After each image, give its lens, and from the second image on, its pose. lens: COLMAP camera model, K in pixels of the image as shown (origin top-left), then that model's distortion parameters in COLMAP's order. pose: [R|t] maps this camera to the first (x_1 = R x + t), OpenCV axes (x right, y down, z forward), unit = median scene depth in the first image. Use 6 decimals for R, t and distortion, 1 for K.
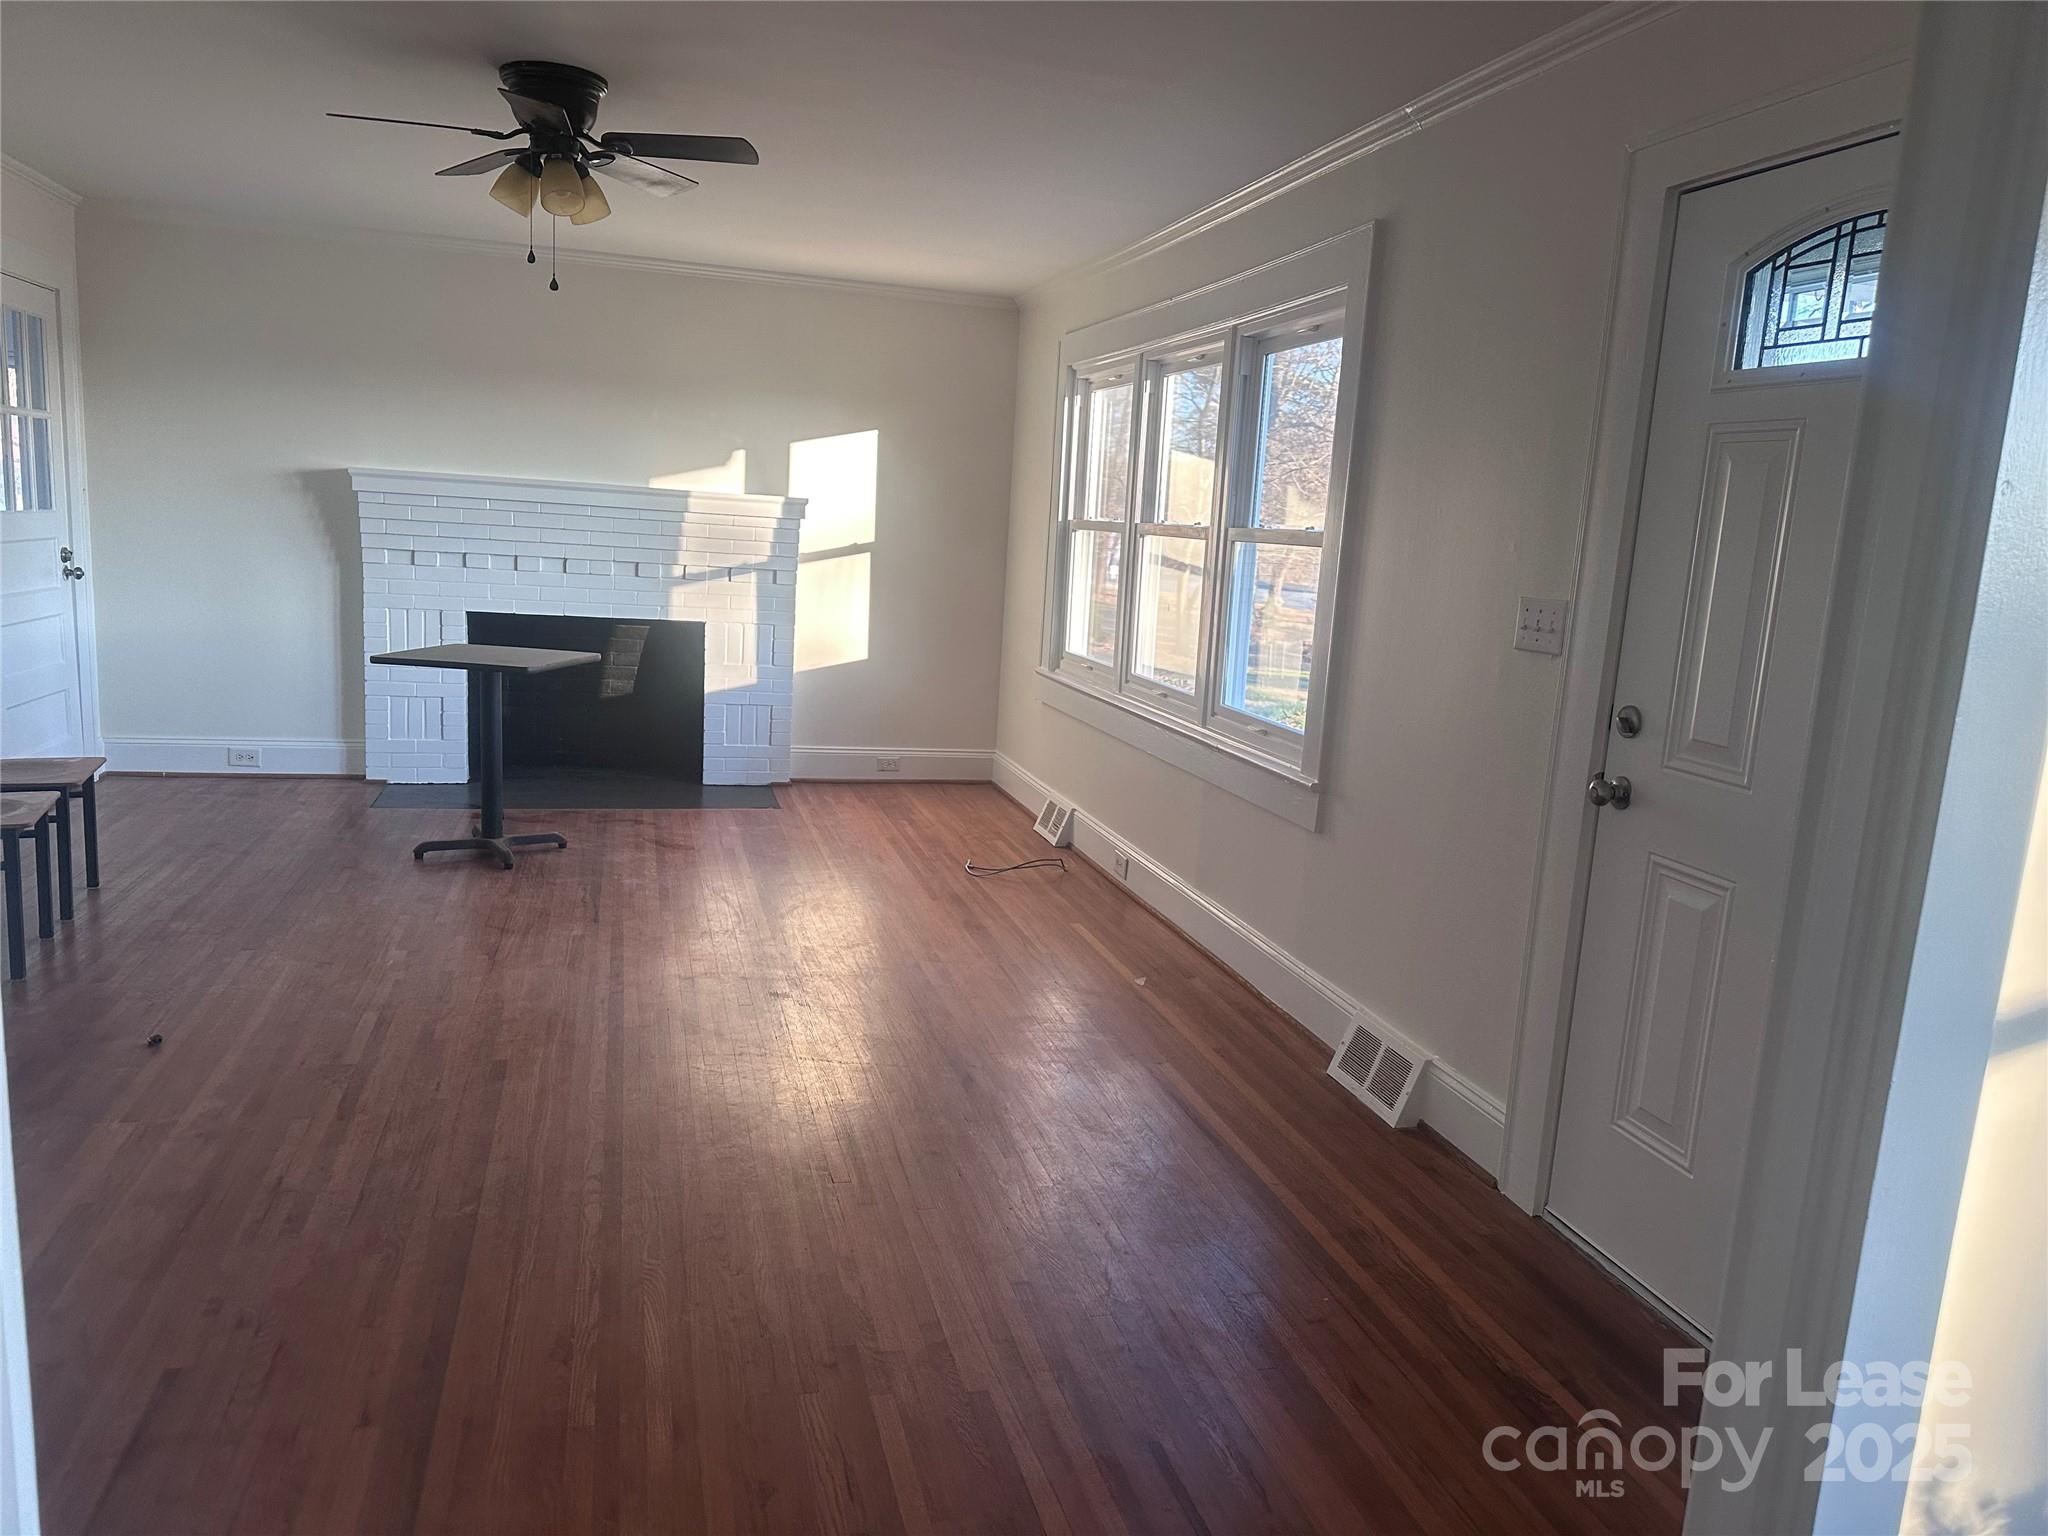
lens RADIAL K [[1429.6, 0, 1039.0], [0, 1429.6, 782.8], [0, 0, 1]] dist [0.056502, -0.072918]
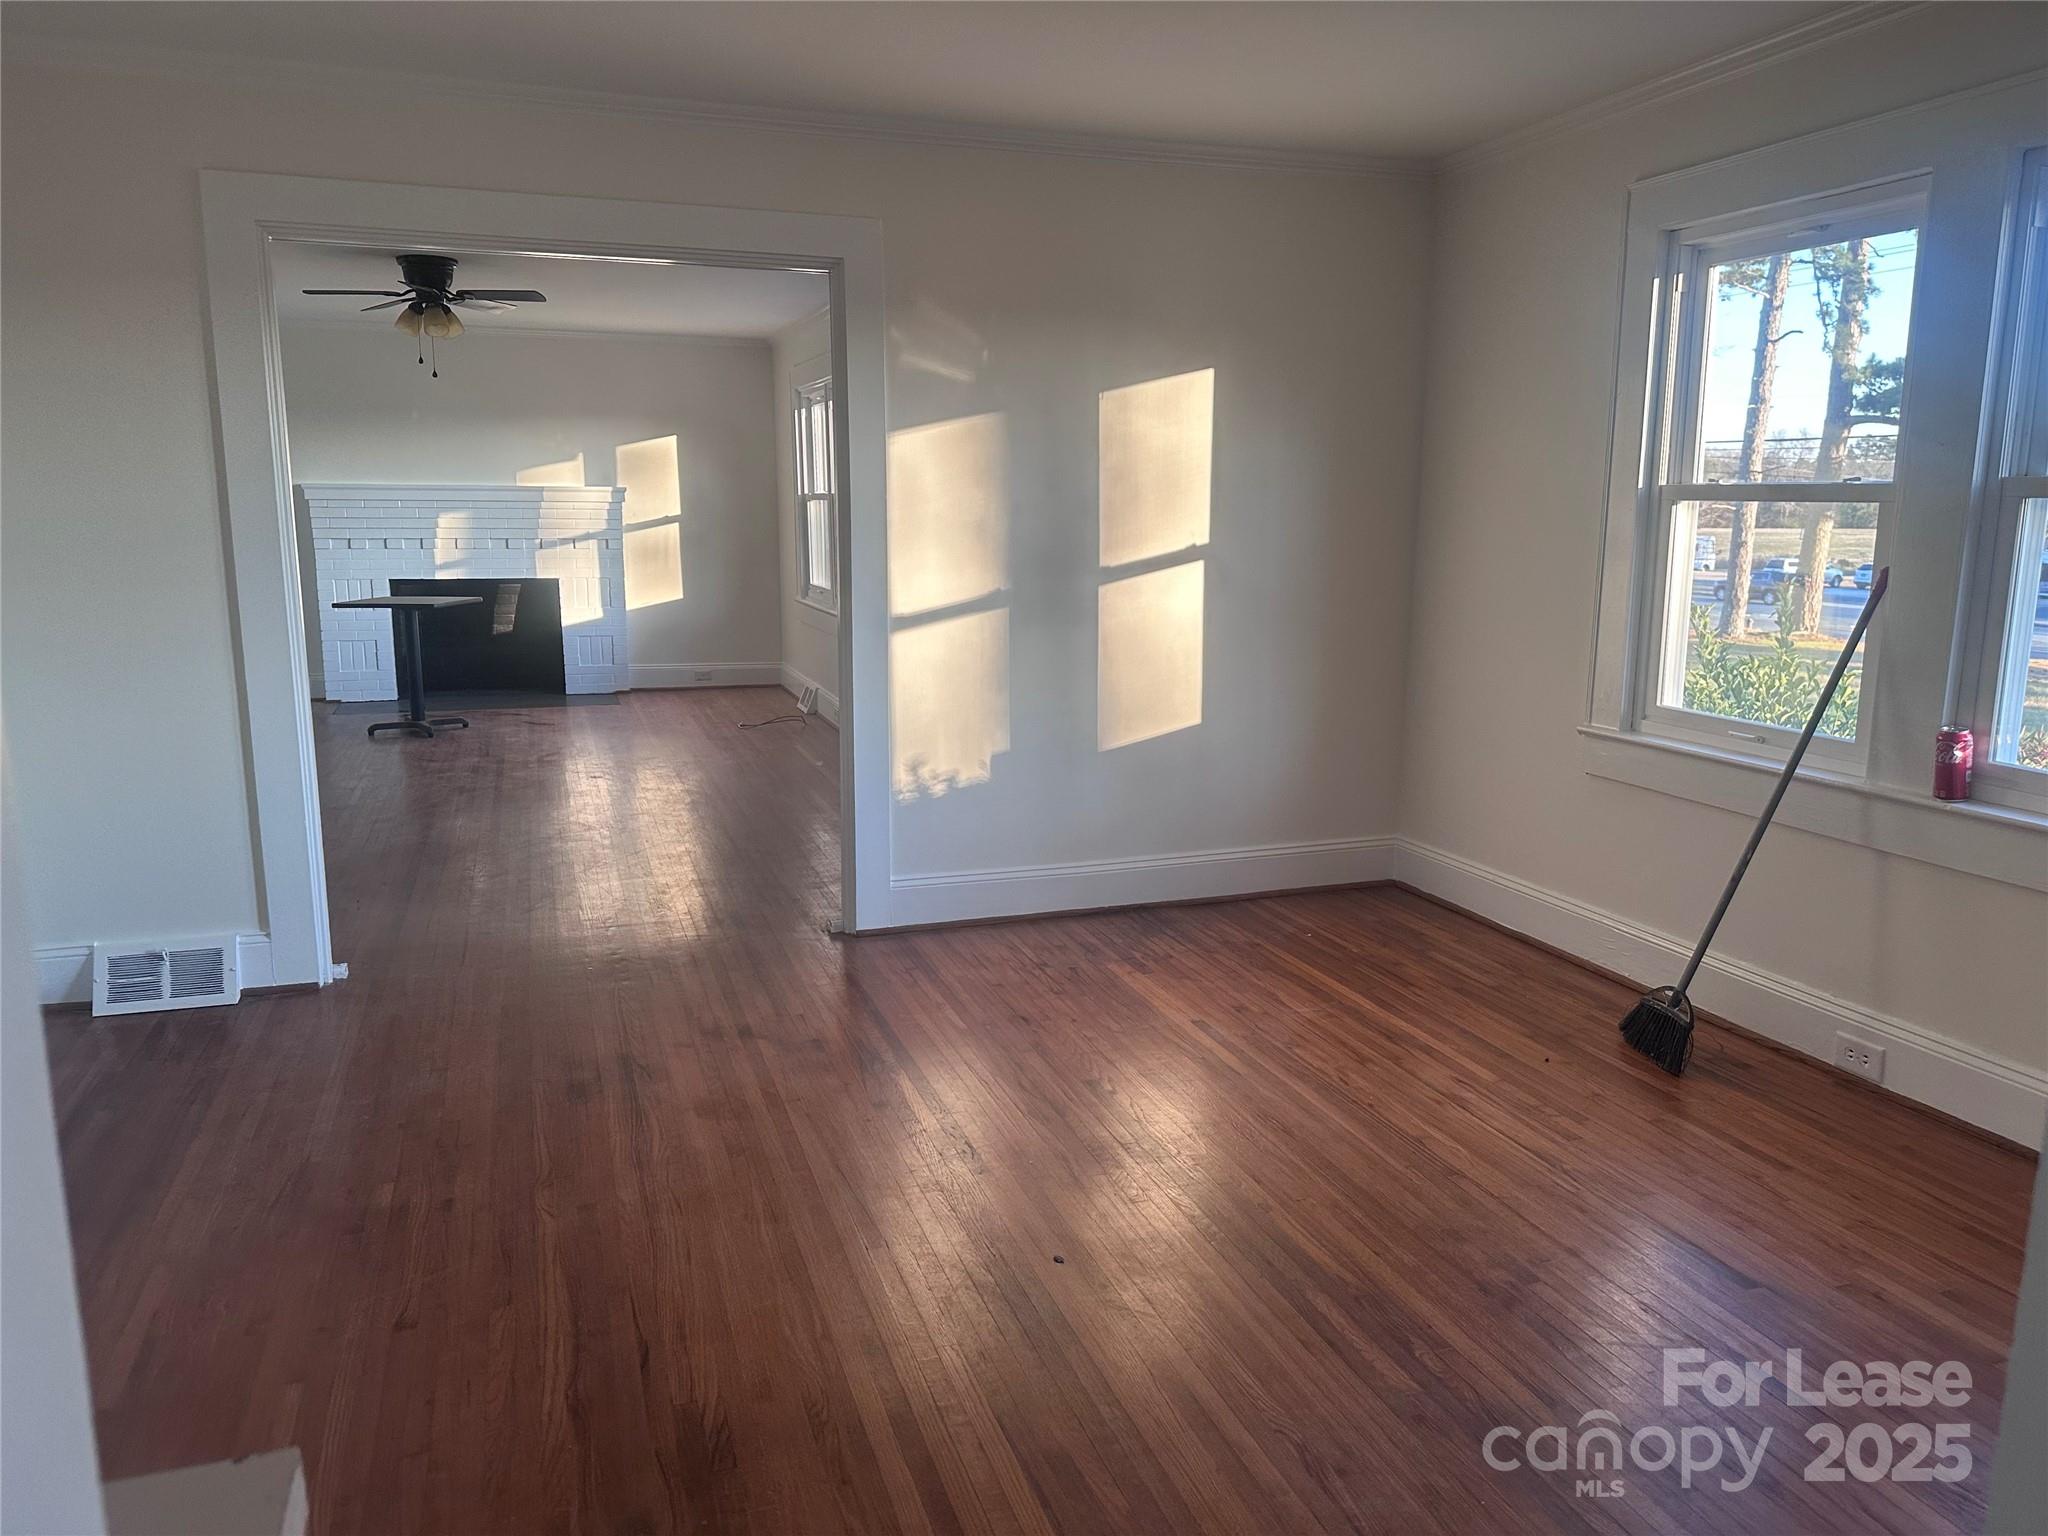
lens RADIAL K [[1429.6, 0, 1027.4], [0, 1429.6, 762.8], [0, 0, 1]] dist [0.056502, -0.072918]
pose [[0.997397, -0.060113, 0.039821, 0.234558], [0.060101, 0.998191, 0.001497, 0.140829], [-0.039839, 0.000900, 0.999206, -0.645941]]
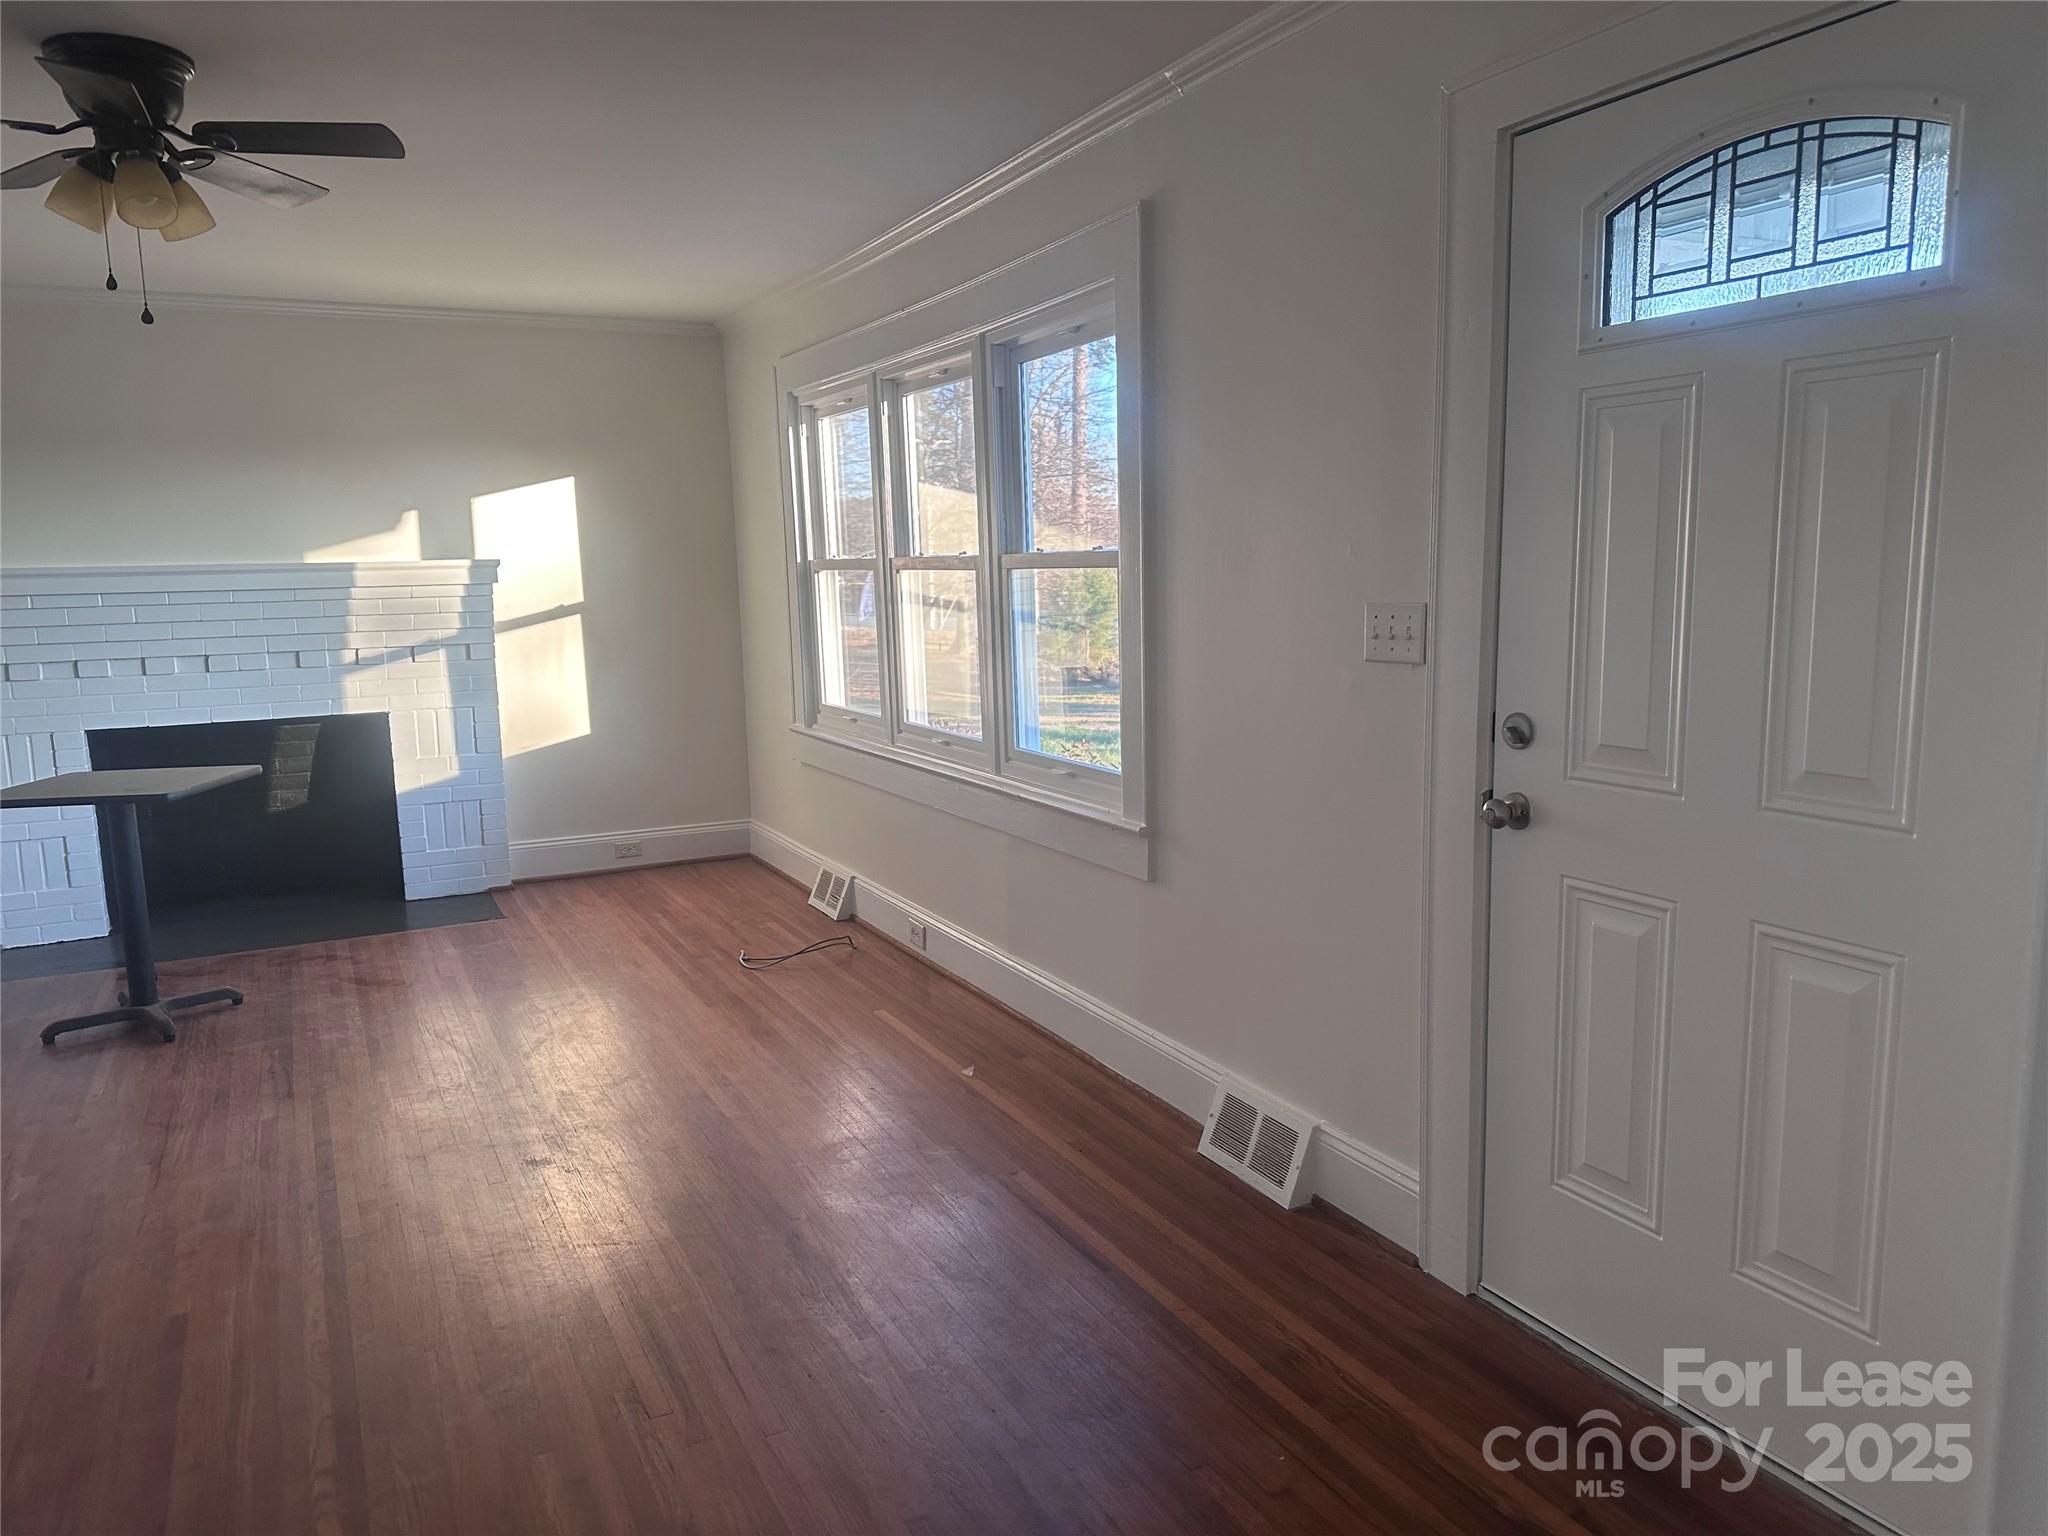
lens RADIAL K [[1429.6, 0, 1043.0], [0, 1429.6, 777.1], [0, 0, 1]] dist [0.056502, -0.072918]
pose [[0.975365, -0.111941, 0.190086, -0.029477], [0.116883, 0.993033, -0.014953, -0.021630], [-0.187088, 0.036803, 0.981653, 0.115073]]
